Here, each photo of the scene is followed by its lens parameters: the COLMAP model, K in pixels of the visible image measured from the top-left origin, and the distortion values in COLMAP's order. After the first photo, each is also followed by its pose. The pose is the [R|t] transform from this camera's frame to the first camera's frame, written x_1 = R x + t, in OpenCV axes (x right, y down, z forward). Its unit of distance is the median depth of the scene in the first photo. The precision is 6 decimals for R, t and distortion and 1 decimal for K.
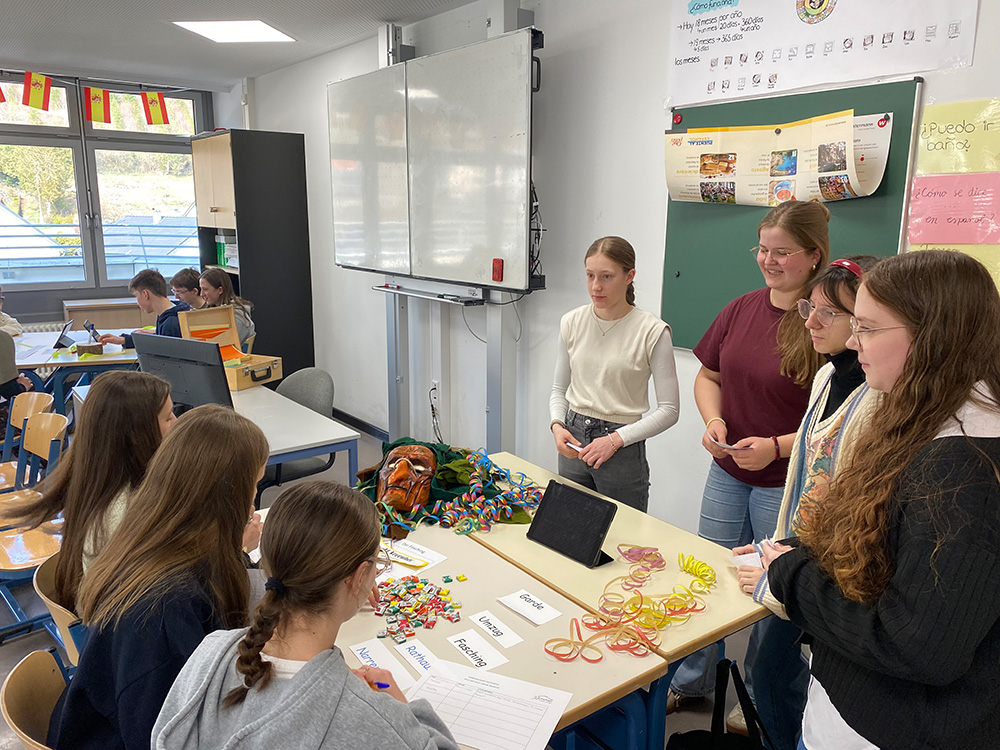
lens RADIAL K [[758.5, 0, 500.0], [0, 758.5, 375.0], [0, 0, 1]] dist [0.080310, -0.120116]
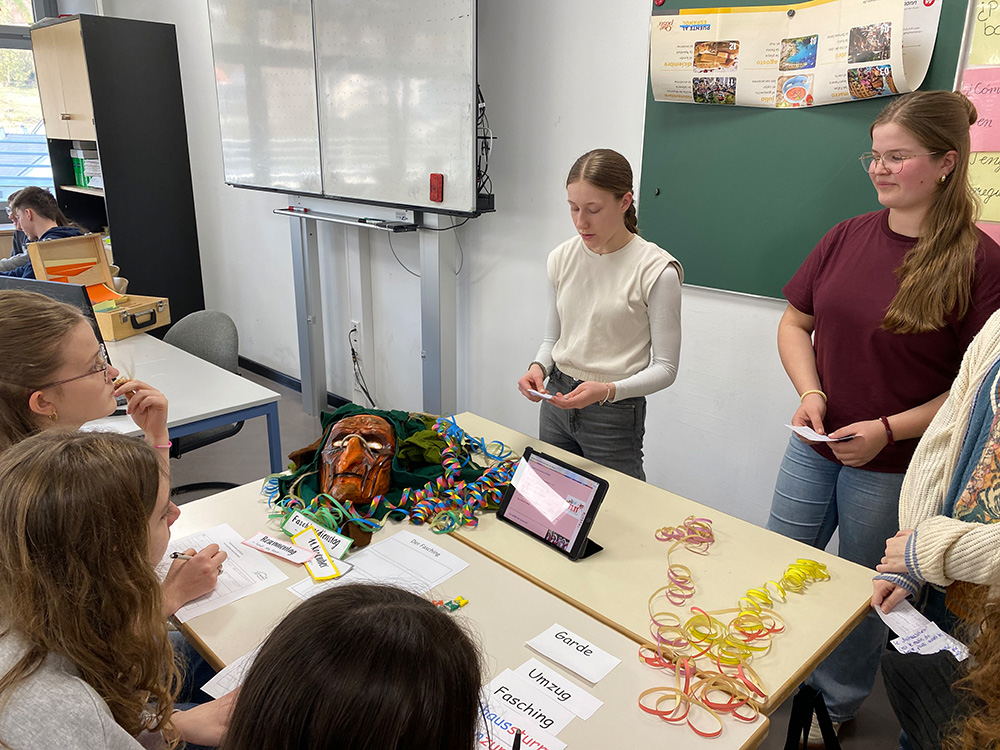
lens RADIAL K [[768.9, 0, 500.0], [0, 768.9, 375.0], [0, 0, 1]] dist [0.013036, 0.010493]
pose [[0.990133, -0.036353, 0.135336, -0.070130], [0.023291, 0.995024, 0.096873, -0.018705], [-0.138185, -0.092765, 0.986053, 0.182265]]
